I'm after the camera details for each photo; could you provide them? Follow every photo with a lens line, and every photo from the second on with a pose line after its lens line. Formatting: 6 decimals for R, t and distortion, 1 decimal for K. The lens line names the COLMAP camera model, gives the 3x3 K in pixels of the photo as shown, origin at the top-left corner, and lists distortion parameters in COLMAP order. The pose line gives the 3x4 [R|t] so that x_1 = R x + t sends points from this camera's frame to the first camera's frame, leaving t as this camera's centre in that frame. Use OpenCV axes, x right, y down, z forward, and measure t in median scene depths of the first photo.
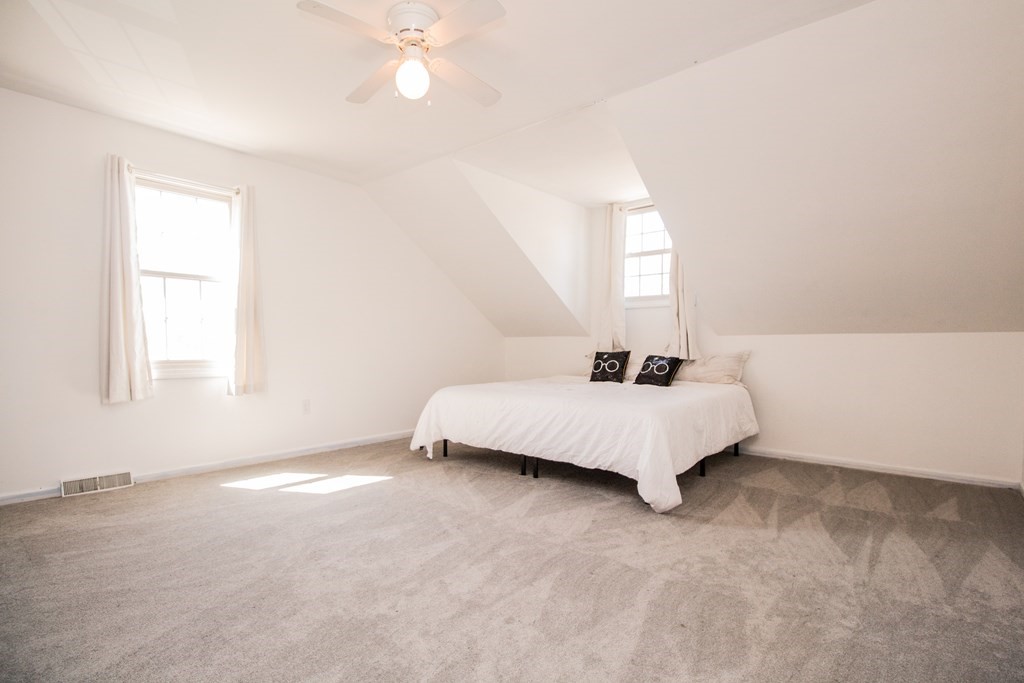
lens RADIAL K [[494.3, 0, 509.5], [0, 494.3, 336.9], [0, 0, 1]] dist [-0.001227, -0.014600]
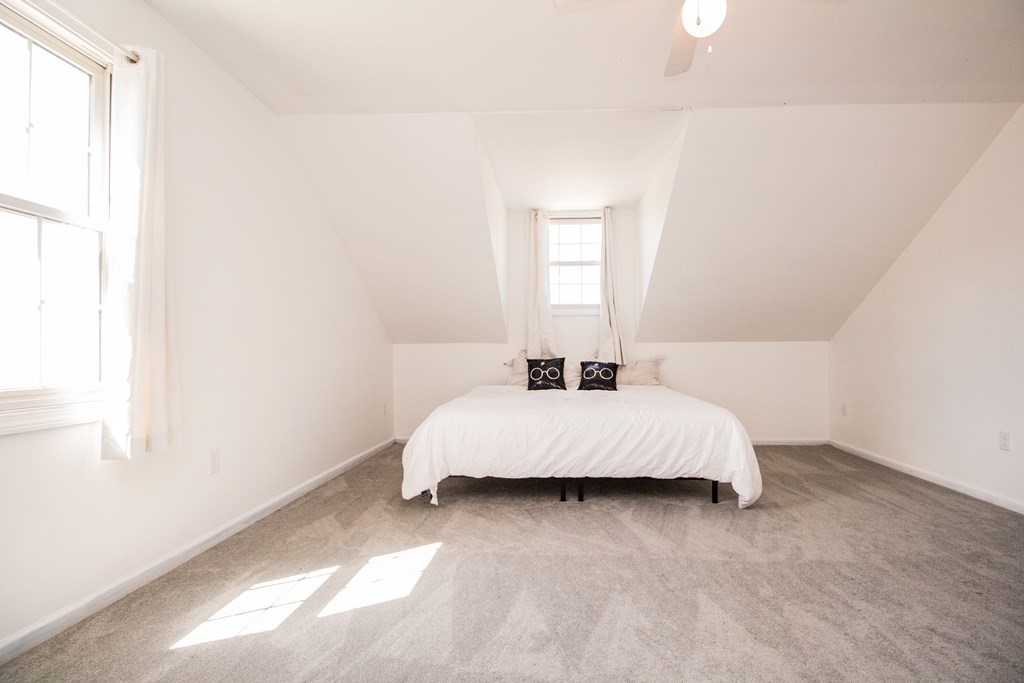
lens RADIAL K [[473.4, 0, 508.7], [0, 473.4, 334.4], [0, 0, 1]] dist [0.000860, -0.012147]
pose [[0.779209, 0.015844, 0.626564, -0.547284], [-0.003126, 0.999766, -0.021393, 0.002371], [-0.626757, 0.014711, 0.779076, 0.381167]]
